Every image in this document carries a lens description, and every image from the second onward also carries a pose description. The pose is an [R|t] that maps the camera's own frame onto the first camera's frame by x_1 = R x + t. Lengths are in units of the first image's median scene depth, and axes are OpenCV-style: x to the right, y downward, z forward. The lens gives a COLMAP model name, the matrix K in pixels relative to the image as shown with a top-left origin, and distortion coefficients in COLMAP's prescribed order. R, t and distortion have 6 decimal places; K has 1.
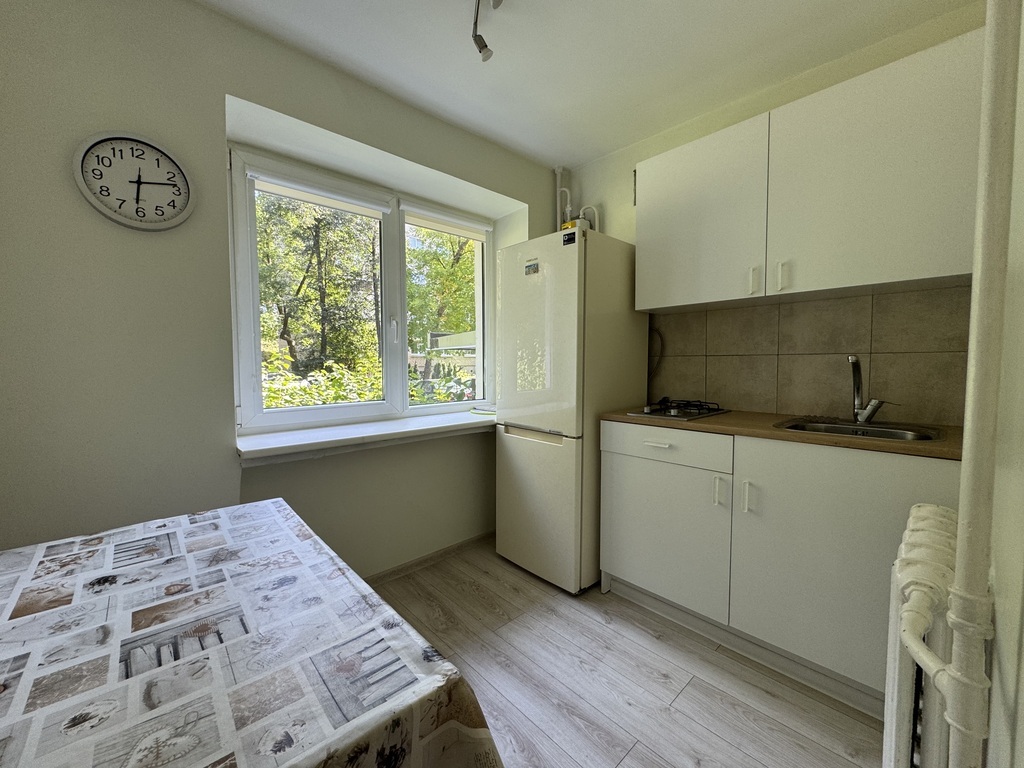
lens RADIAL K [[406.9, 0, 513.1], [0, 406.9, 382.5], [0, 0, 1]] dist [-0.002495, -0.000535]
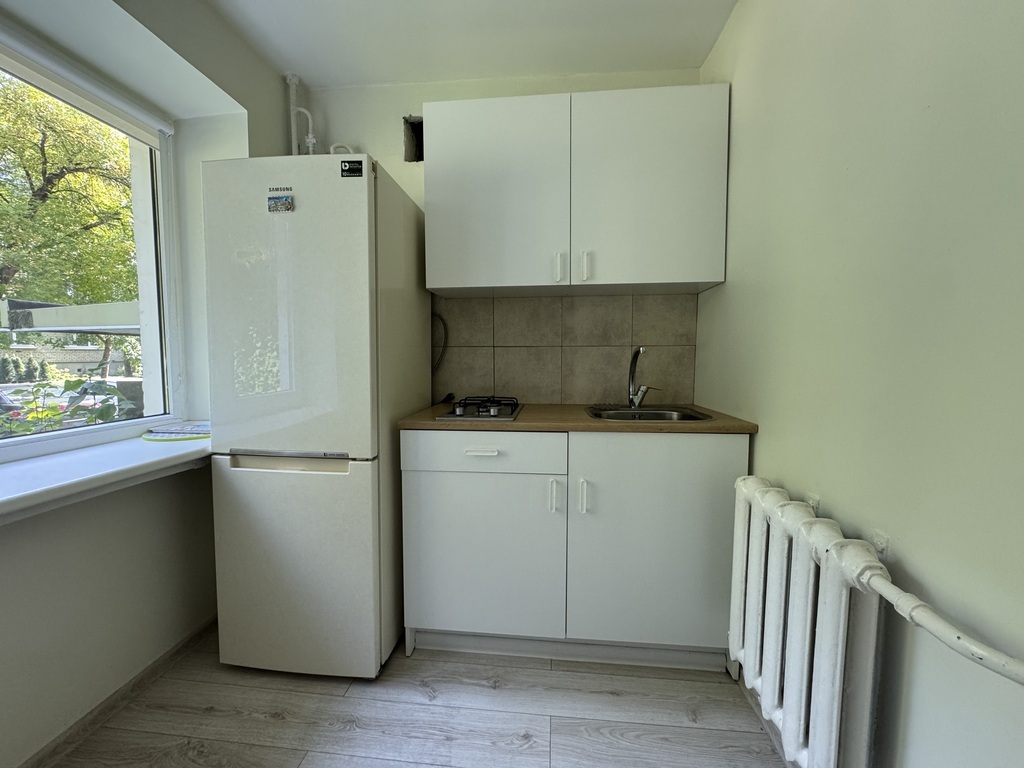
lens RADIAL K [[406.9, 0, 509.0], [0, 406.9, 383.1], [0, 0, 1]] dist [-0.002495, -0.000535]
pose [[0.753333, -0.039485, 0.656452, -0.117588], [0.031519, 0.999217, 0.023932, -0.004832], [-0.656883, 0.002662, 0.753988, 0.304733]]
